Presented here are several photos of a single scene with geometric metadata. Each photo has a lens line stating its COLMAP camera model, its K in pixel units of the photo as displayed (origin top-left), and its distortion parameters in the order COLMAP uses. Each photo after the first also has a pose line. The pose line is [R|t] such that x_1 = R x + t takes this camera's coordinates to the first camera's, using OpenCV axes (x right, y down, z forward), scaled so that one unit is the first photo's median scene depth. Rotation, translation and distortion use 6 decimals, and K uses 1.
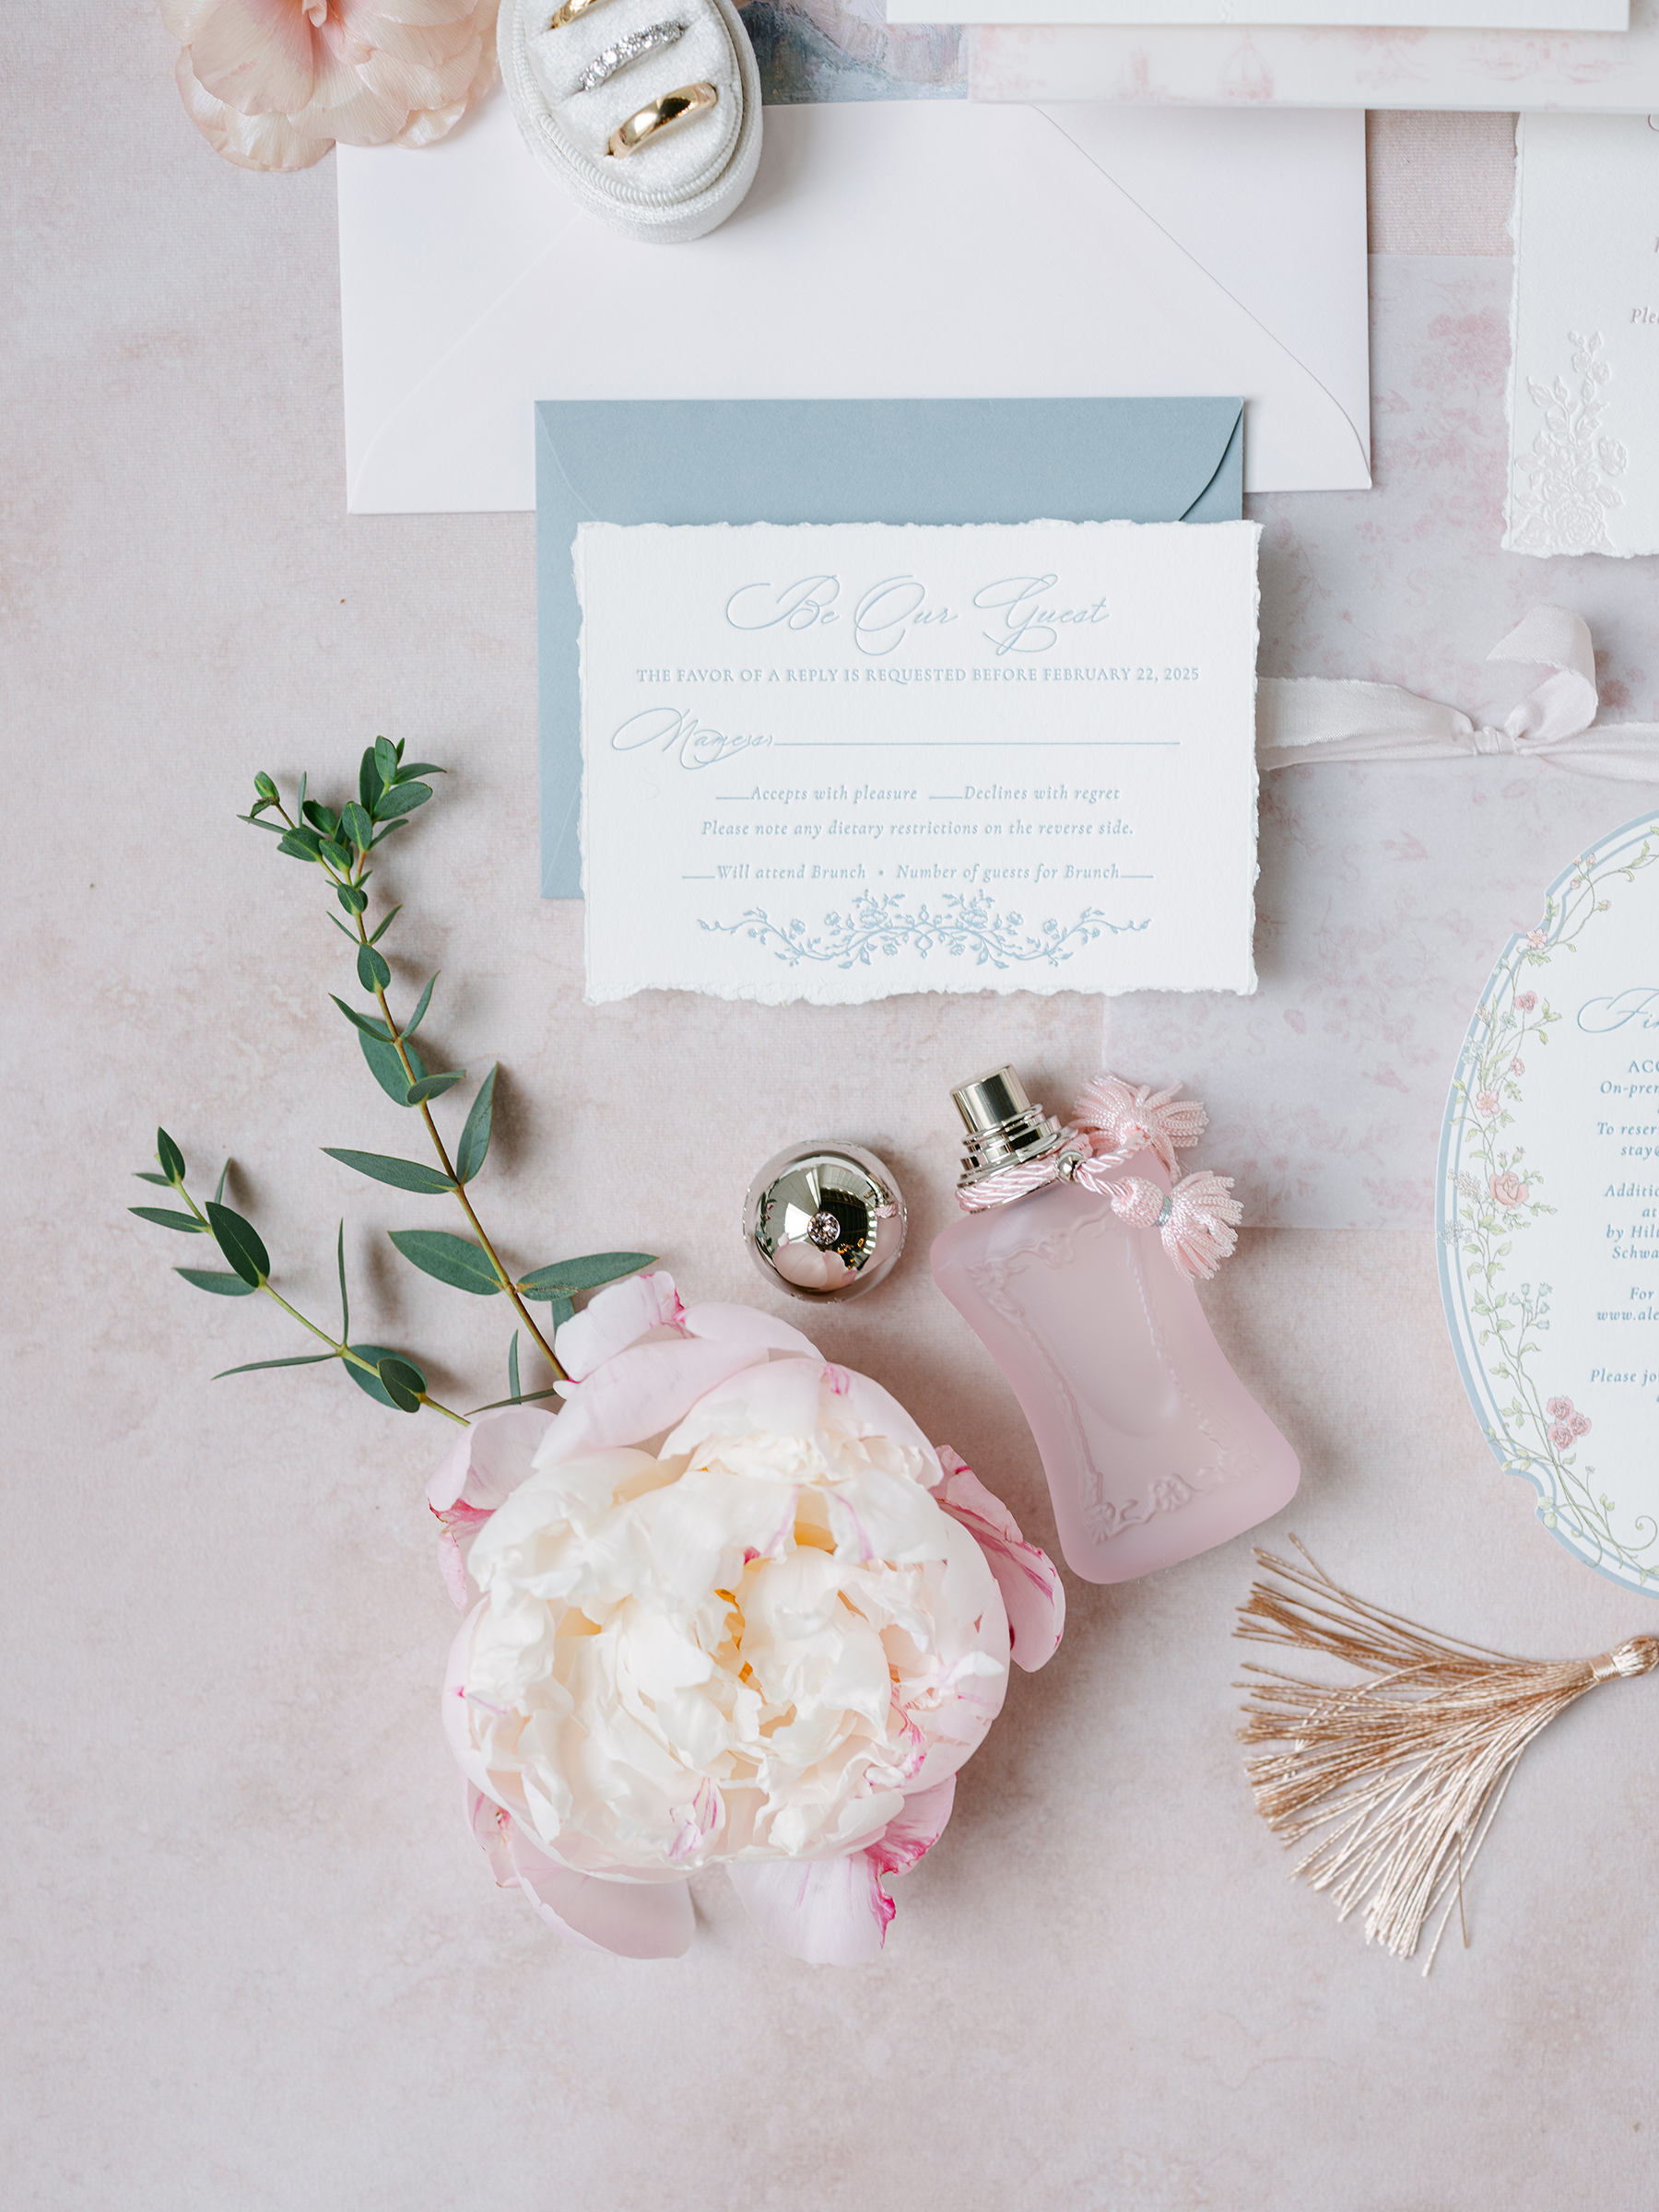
lens RADIAL K [[3274.1, 0, 829.8], [0, 3274.1, 1106.2], [0, 0, 1]] dist [-0.000216, -0.004839]
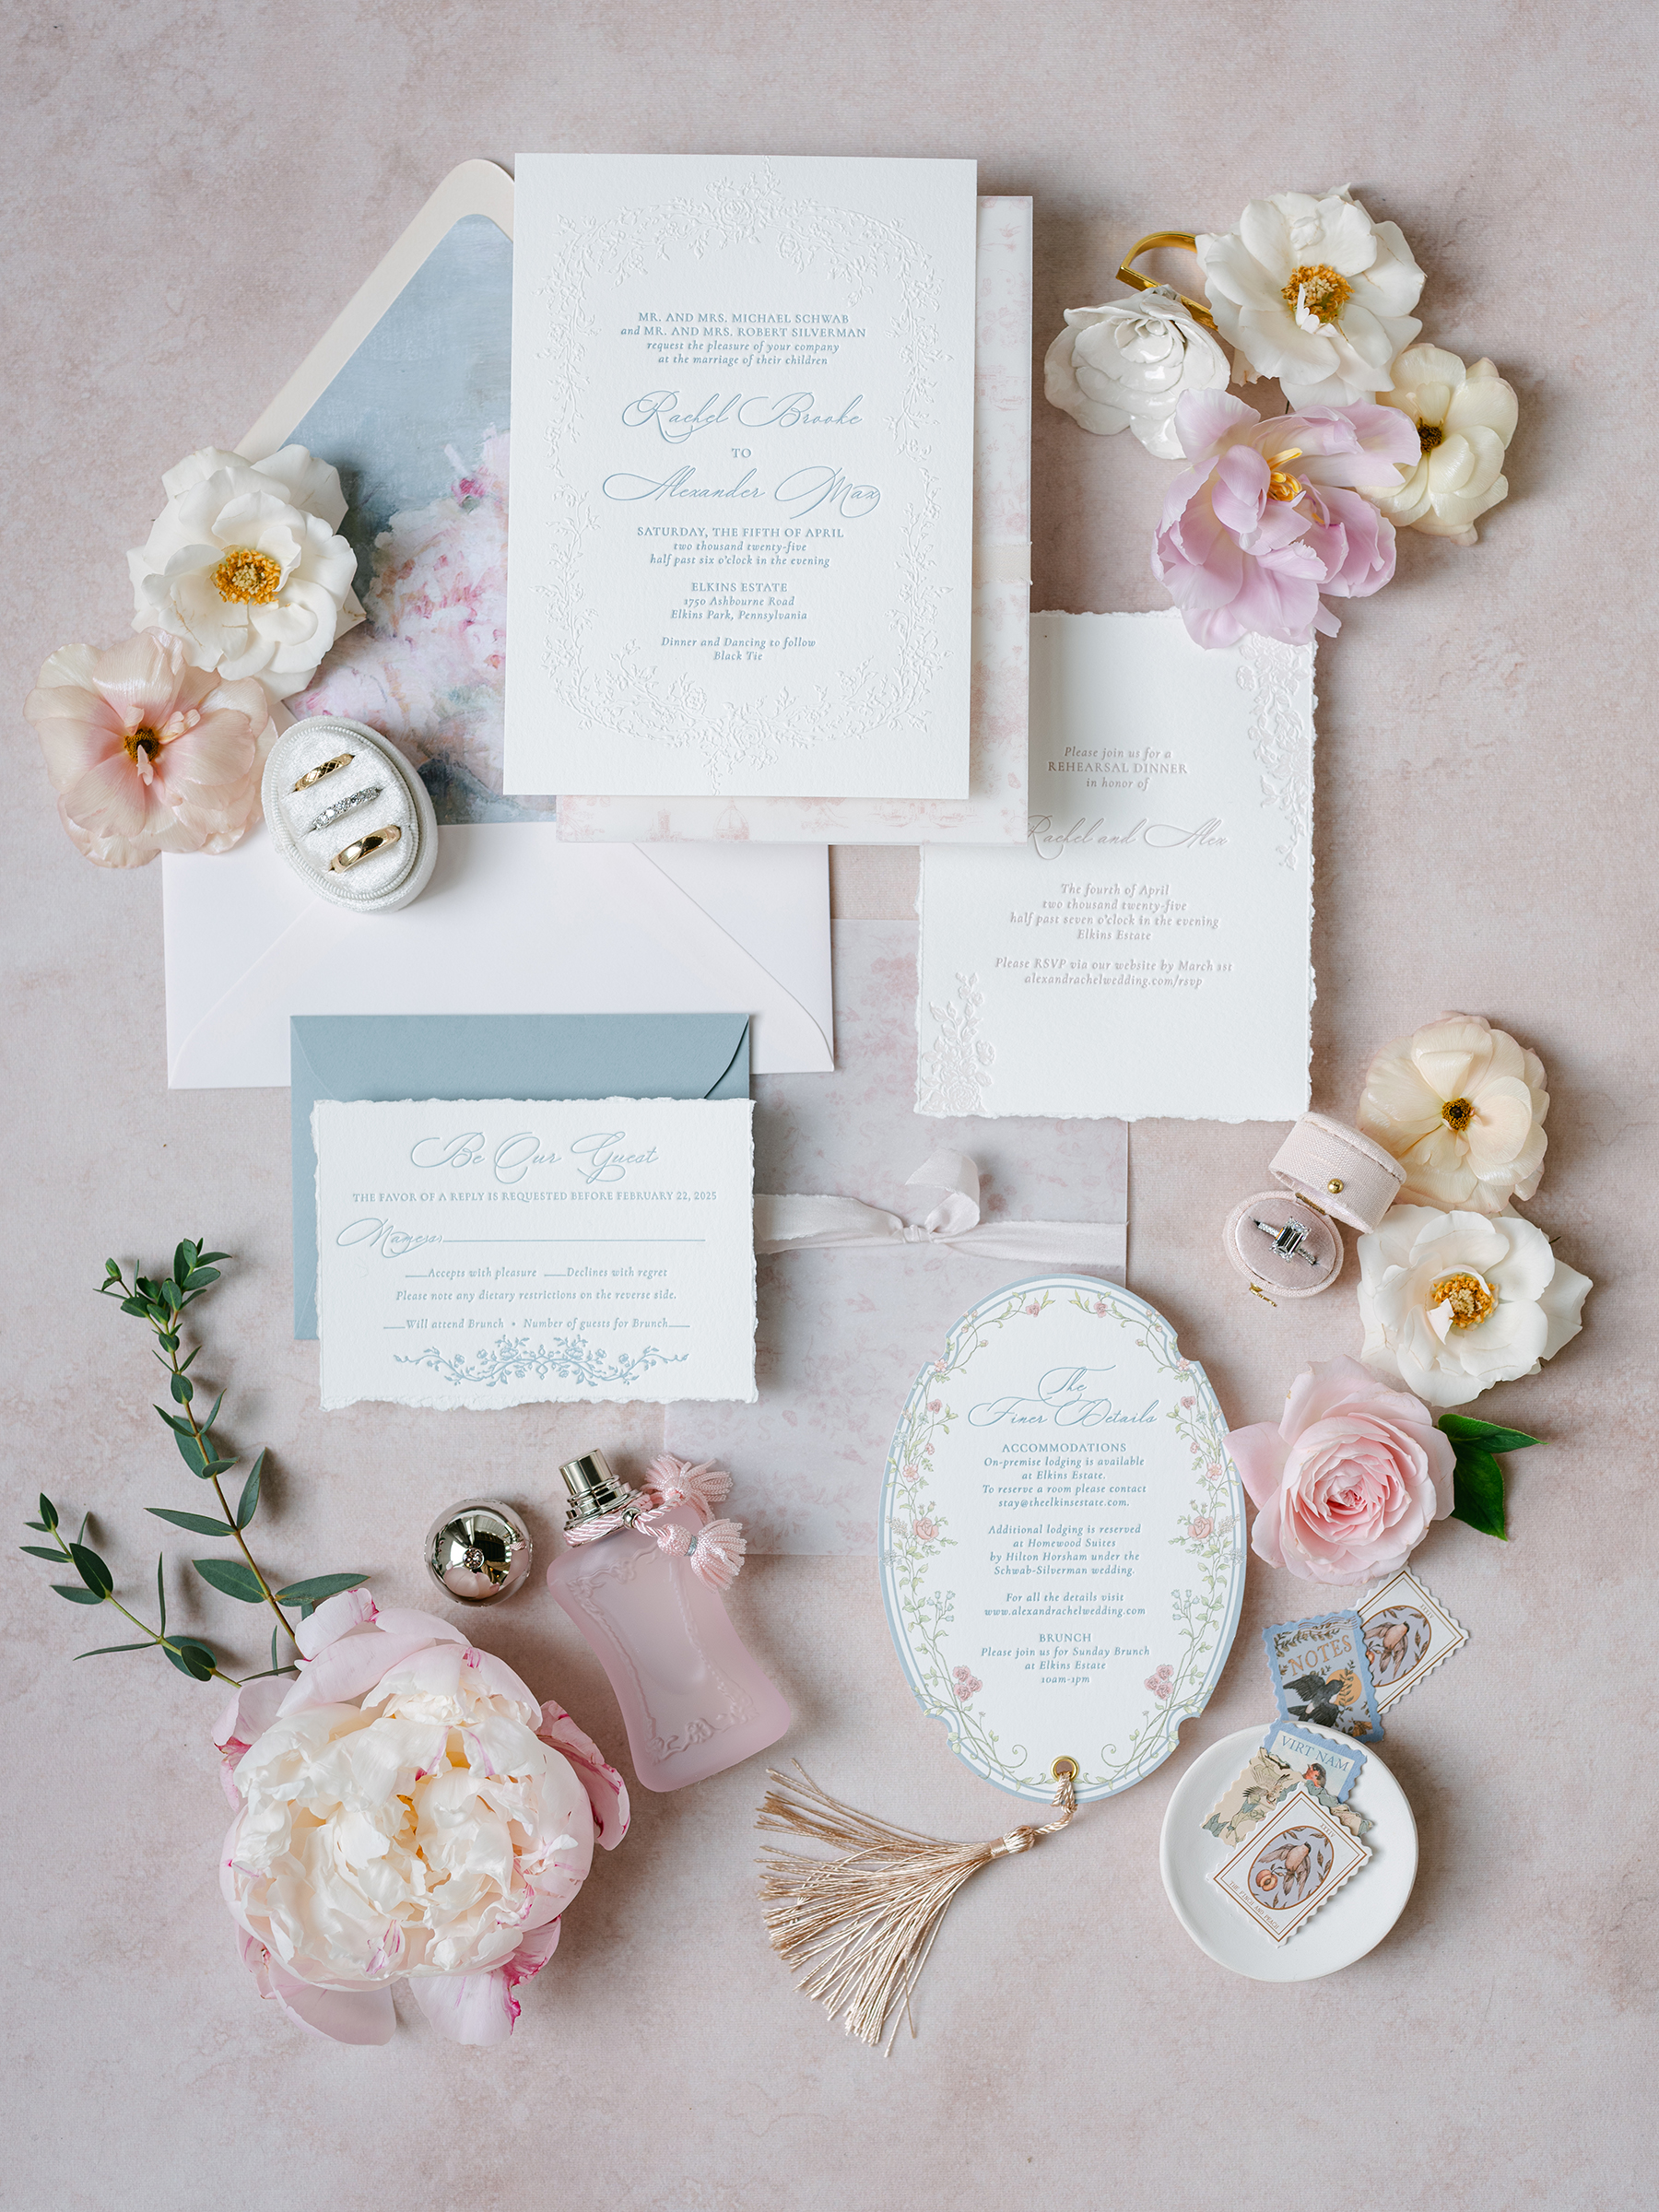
lens RADIAL K [[3491.5, 0, 869.8], [0, 3491.5, 1132.3], [0, 0, 1]] dist [0.000324, 0.003993]
pose [[0.999976, -0.005200, 0.004496, 0.174473], [0.005469, 0.998061, -0.062003, -0.058304], [-0.004165, 0.062026, 0.998066, -0.633217]]
